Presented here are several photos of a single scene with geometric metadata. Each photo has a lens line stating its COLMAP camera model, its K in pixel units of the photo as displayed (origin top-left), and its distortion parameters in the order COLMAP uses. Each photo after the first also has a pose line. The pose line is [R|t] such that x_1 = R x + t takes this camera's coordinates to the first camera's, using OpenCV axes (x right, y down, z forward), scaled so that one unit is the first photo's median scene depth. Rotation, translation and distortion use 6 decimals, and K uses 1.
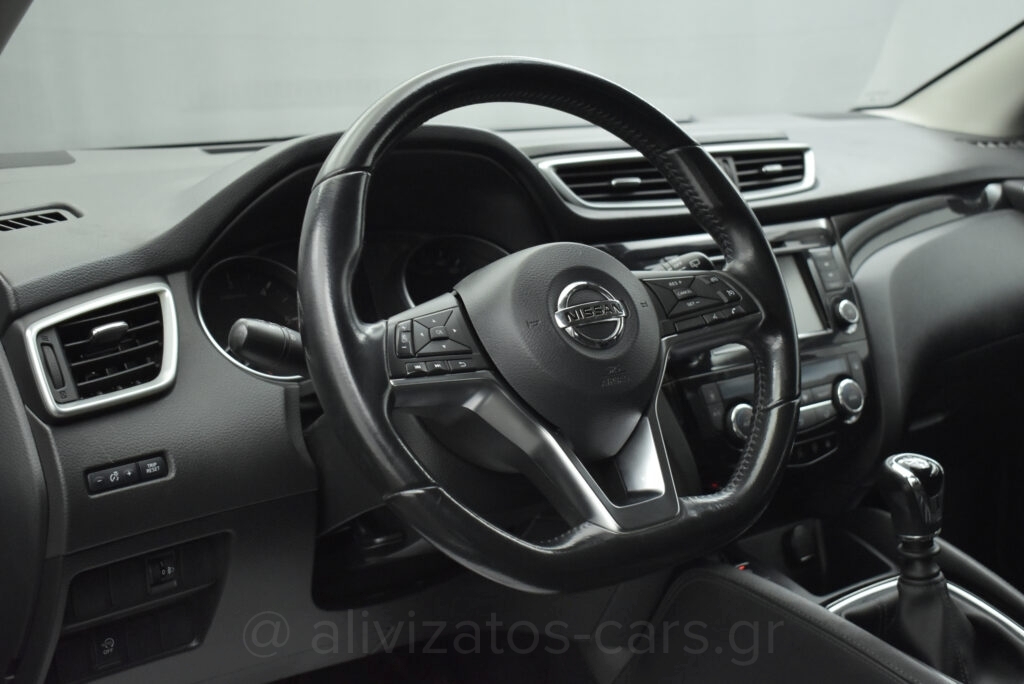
lens RADIAL K [[1234.3, 0, 515.9], [0, 1234.3, 348.9], [0, 0, 1]] dist [-0.056679, 0.000000]
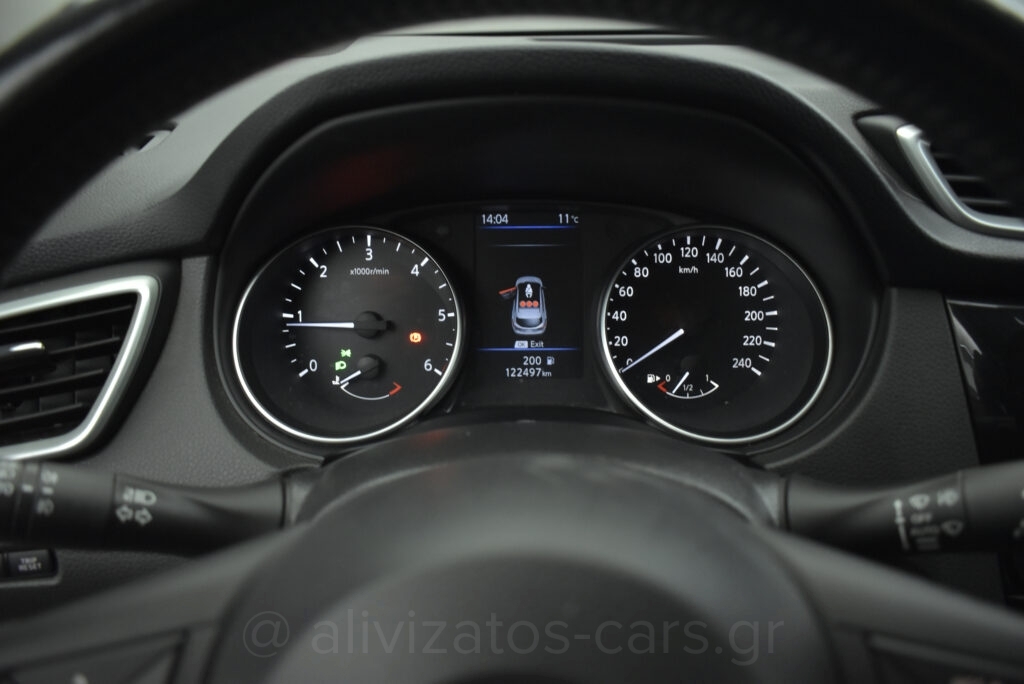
lens RADIAL K [[778.9, 0, 513.2], [0, 778.9, 340.8], [0, 0, 1]] dist [-0.103332, 0.015858]
pose [[0.803922, 0.270048, -0.529891, 0.102975], [-0.134534, 0.950447, 0.280268, -0.162795], [0.579319, -0.154026, 0.800416, 0.769843]]
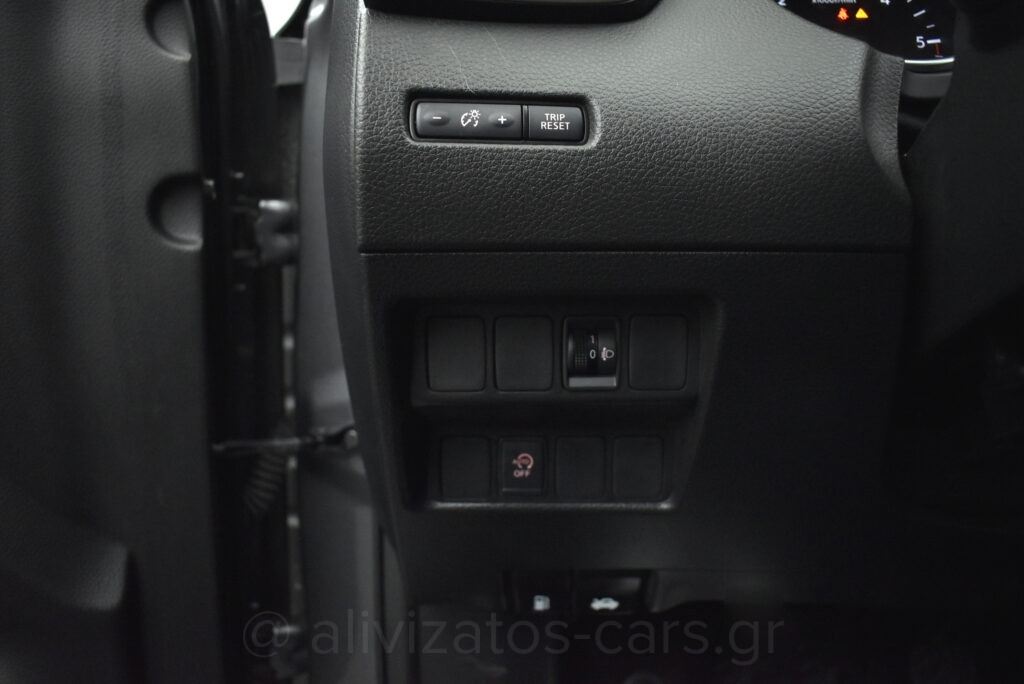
lens RADIAL K [[778.9, 0, 512.3], [0, 778.9, 341.8], [0, 0, 1]] dist [-0.103332, 0.015858]
pose [[0.725159, 0.133866, -0.675443, -0.070750], [-0.141538, 0.988953, 0.044045, 0.161212], [0.673878, 0.063661, 0.736095, 0.689922]]
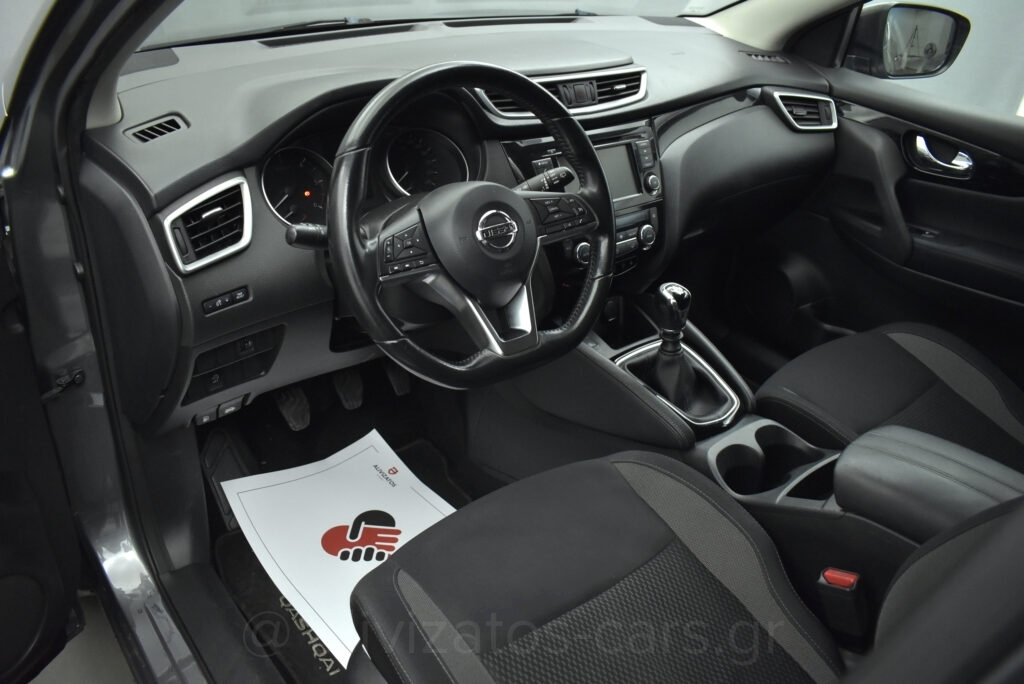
lens RADIAL K [[778.9, 0, 512.0], [0, 778.9, 336.9], [0, 0, 1]] dist [-0.103332, 0.015858]
pose [[0.994240, 0.055572, 0.091644, -0.008953], [-0.082431, 0.942984, 0.322469, -0.210884], [-0.068499, -0.328166, 0.942133, -0.065028]]
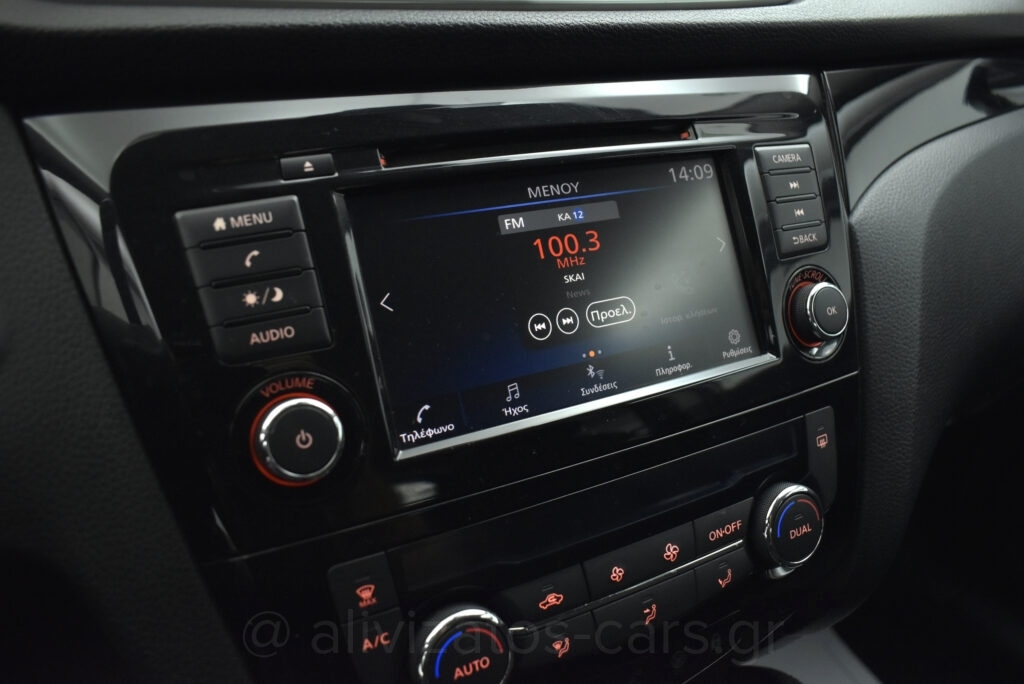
lens RADIAL K [[778.9, 0, 513.7], [0, 778.9, 346.6], [0, 0, 1]] dist [-0.103332, 0.015858]
pose [[0.989891, 0.105263, -0.095055, 0.259951], [-0.077639, 0.963036, 0.257942, -0.104025], [0.118693, -0.247955, 0.961473, 0.997935]]
